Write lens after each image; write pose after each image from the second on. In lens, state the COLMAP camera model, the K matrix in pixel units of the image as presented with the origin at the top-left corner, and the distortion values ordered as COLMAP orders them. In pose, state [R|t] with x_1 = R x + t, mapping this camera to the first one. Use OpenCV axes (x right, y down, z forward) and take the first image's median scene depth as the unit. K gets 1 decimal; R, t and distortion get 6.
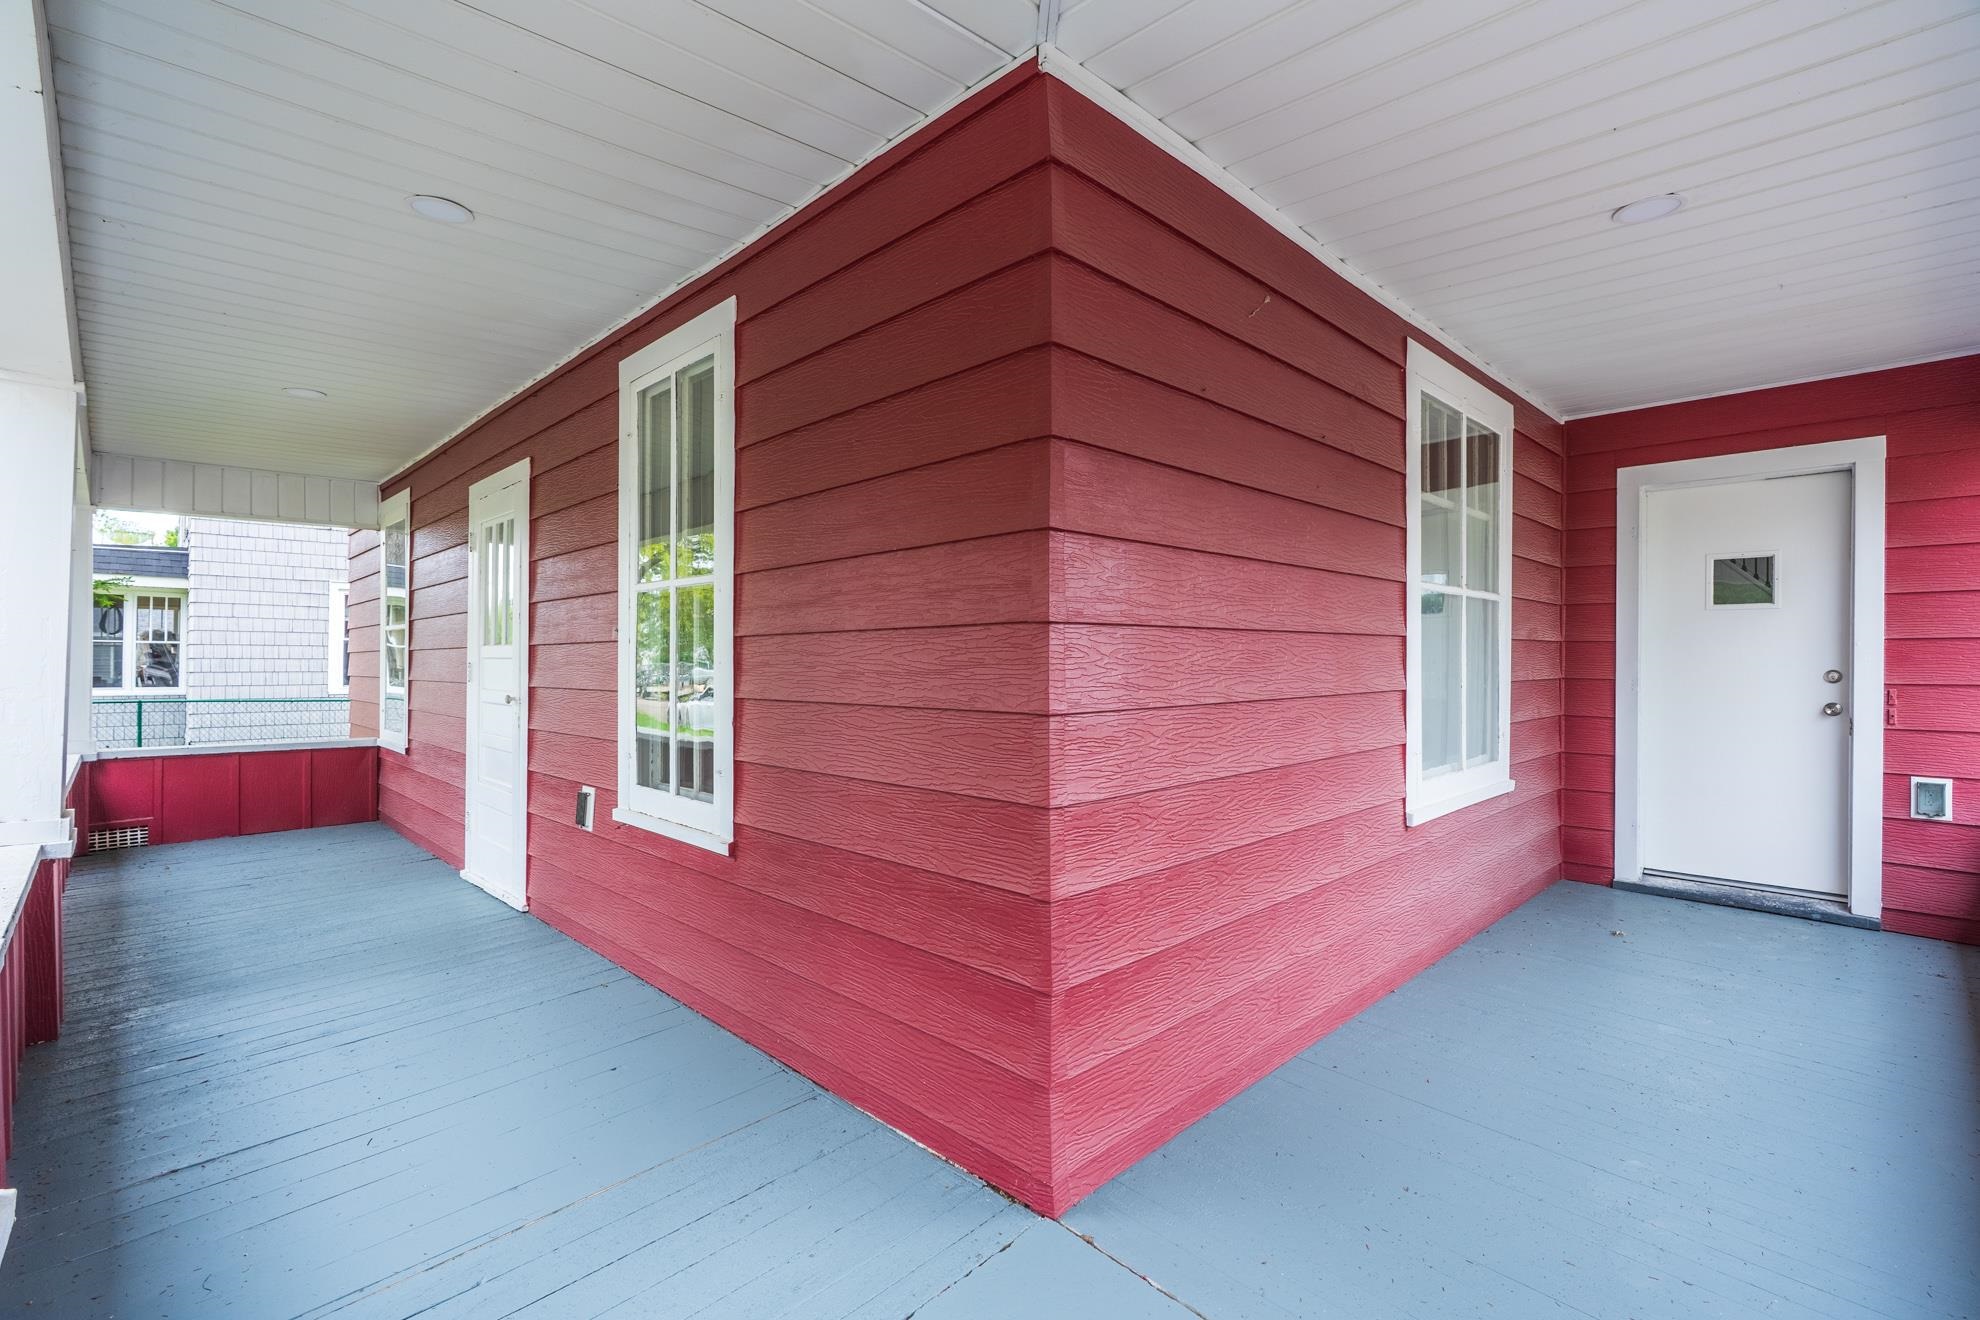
lens RADIAL K [[889.8, 0, 990.0], [0, 889.8, 660.0], [0, 0, 1]] dist [-0.006698, 0.000220]
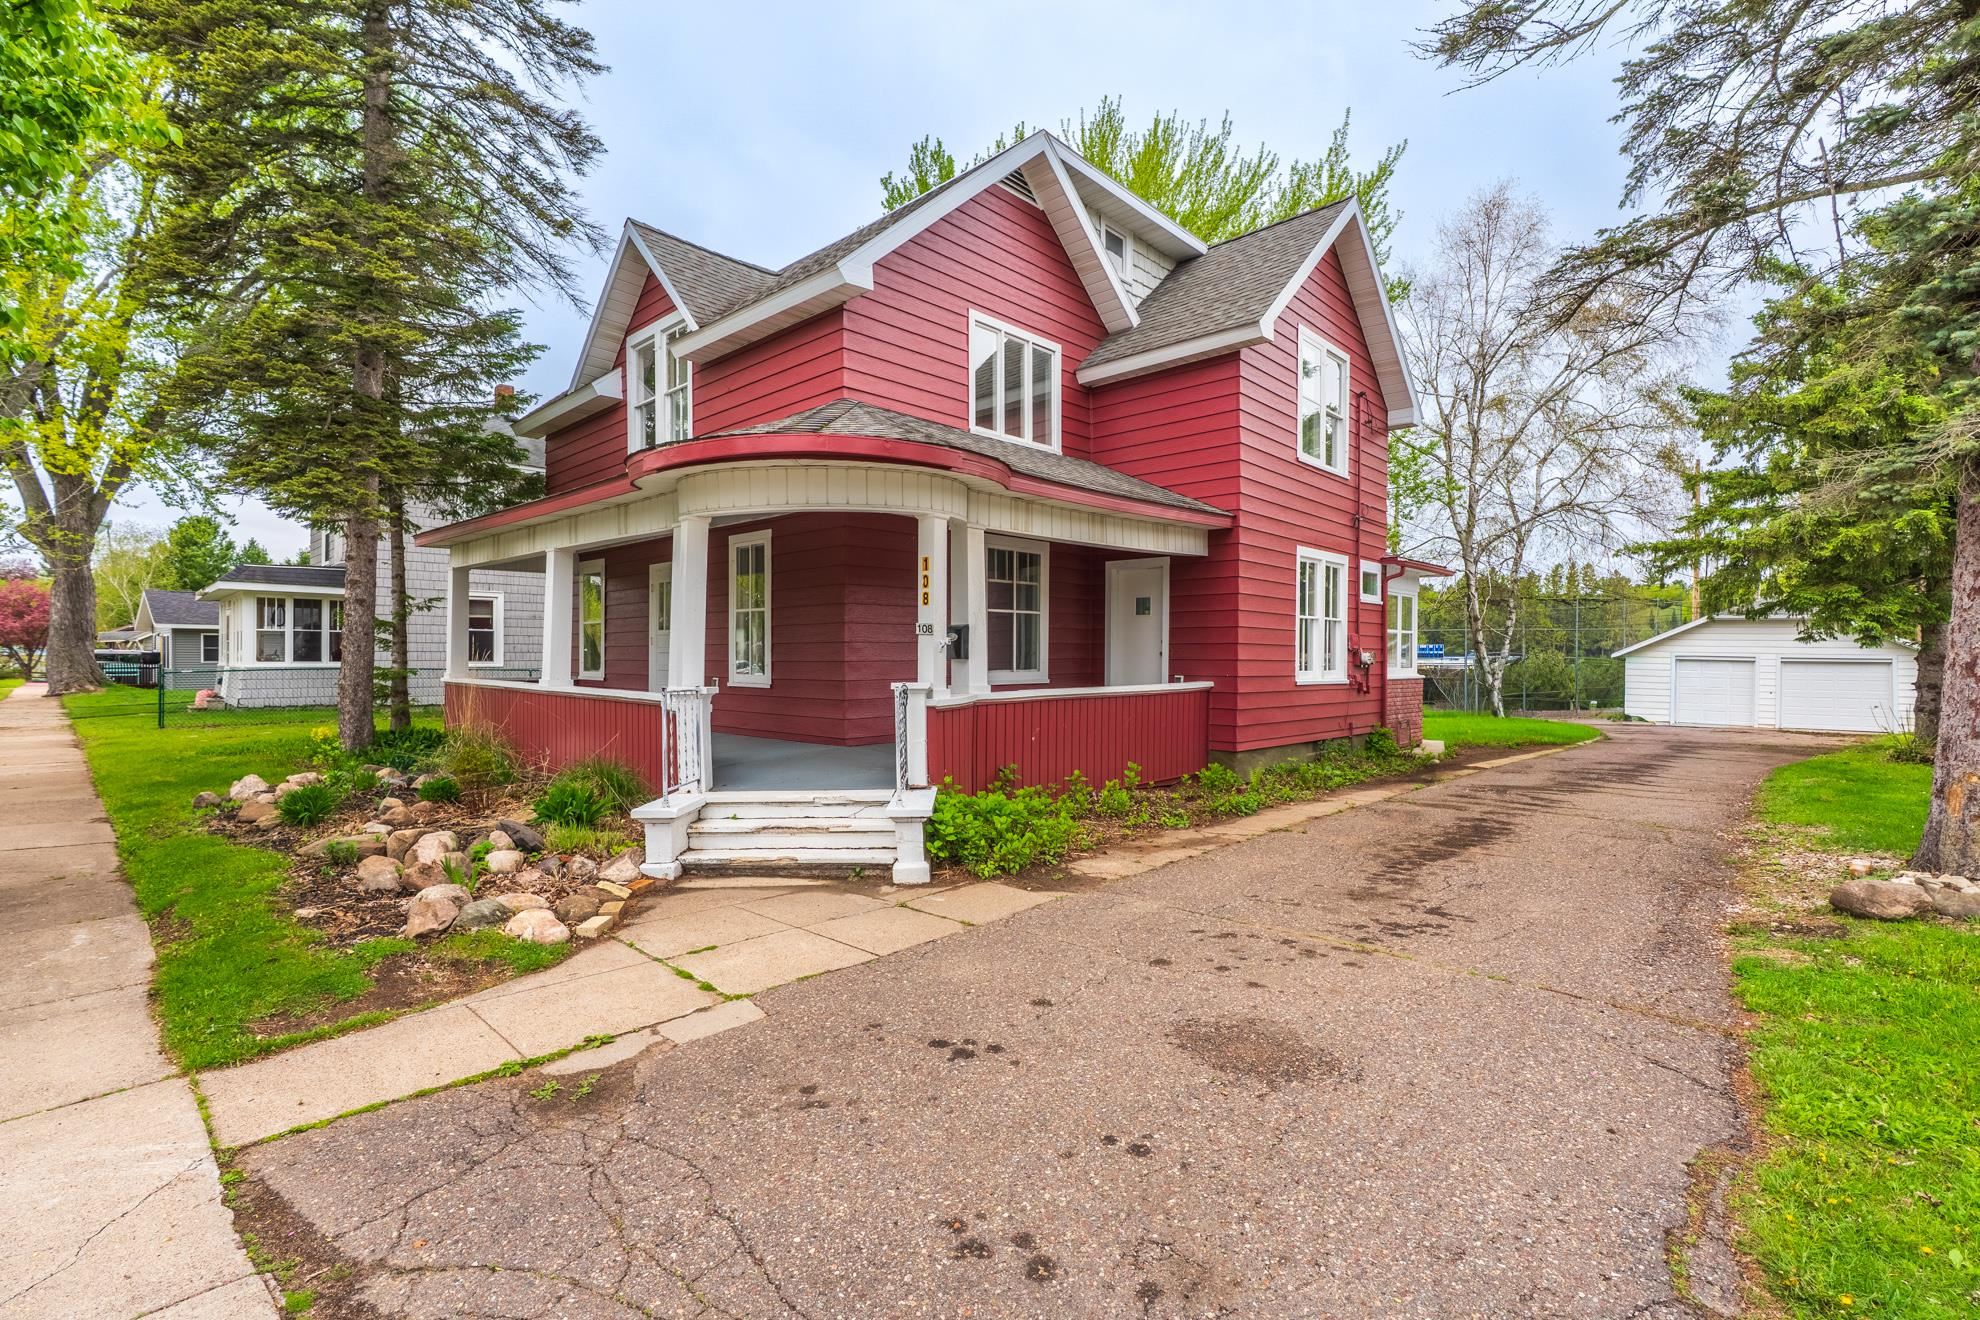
lens RADIAL K [[889.8, 0, 990.0], [0, 889.8, 660.0], [0, 0, 1]] dist [-0.006698, 0.000220]
pose [[0.999347, 0.001607, 0.036089, 0.535076], [-0.001996, 0.999940, 0.010750, 0.082857], [-0.036070, -0.010815, 0.999291, -3.031317]]
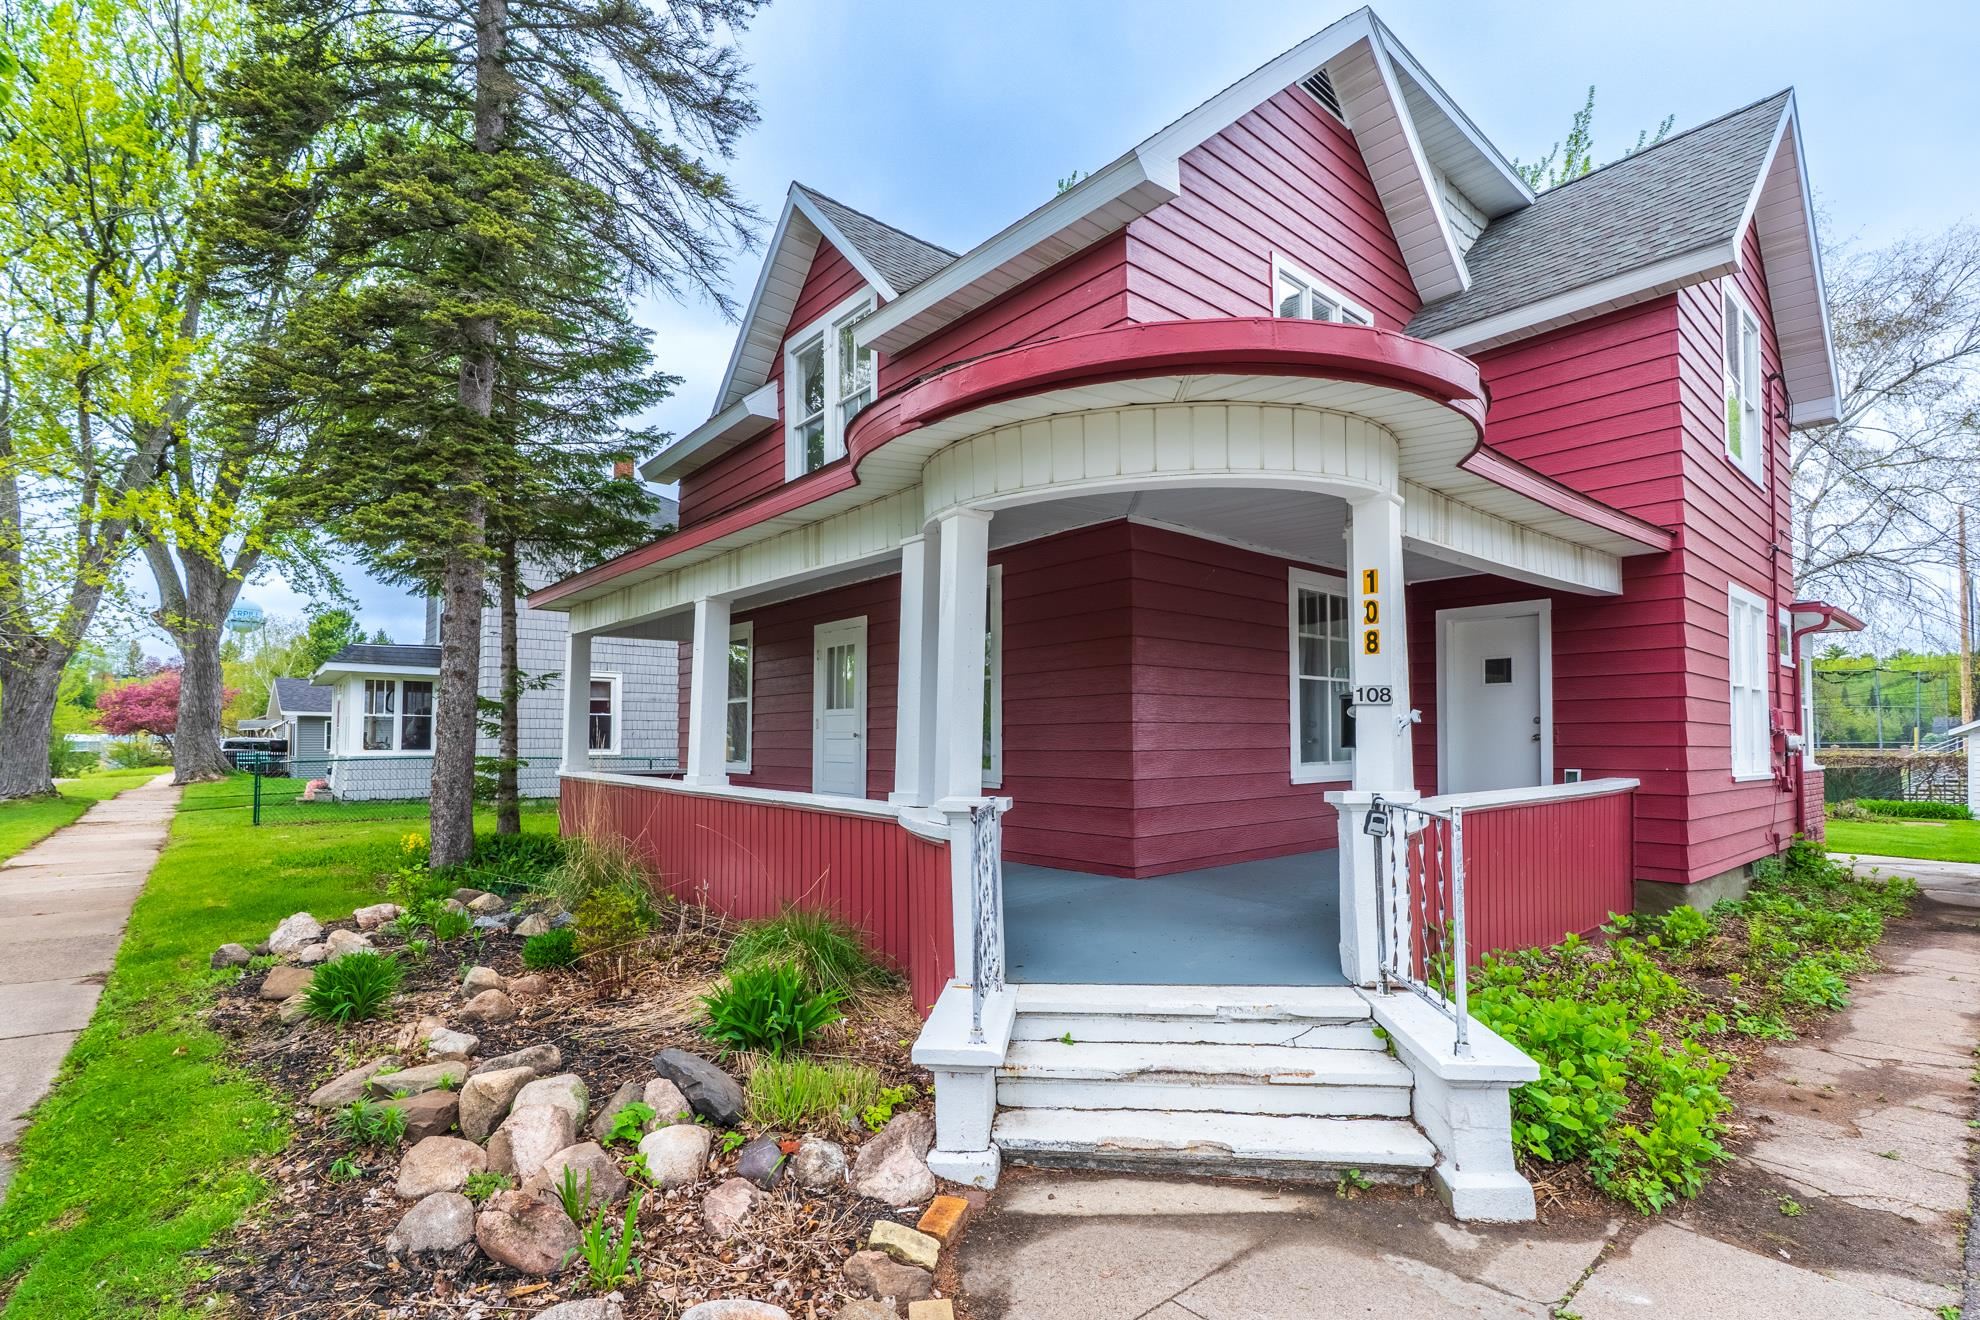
lens RADIAL K [[896.6, 0, 995.9], [0, 896.6, 711.4], [0, 0, 1]] dist [-0.005636, -0.000012]
pose [[0.998224, -0.003299, -0.059488, -0.184493], [0.001686, 0.999630, -0.027148, 0.087875], [0.059556, 0.026999, 0.997860, -1.789408]]
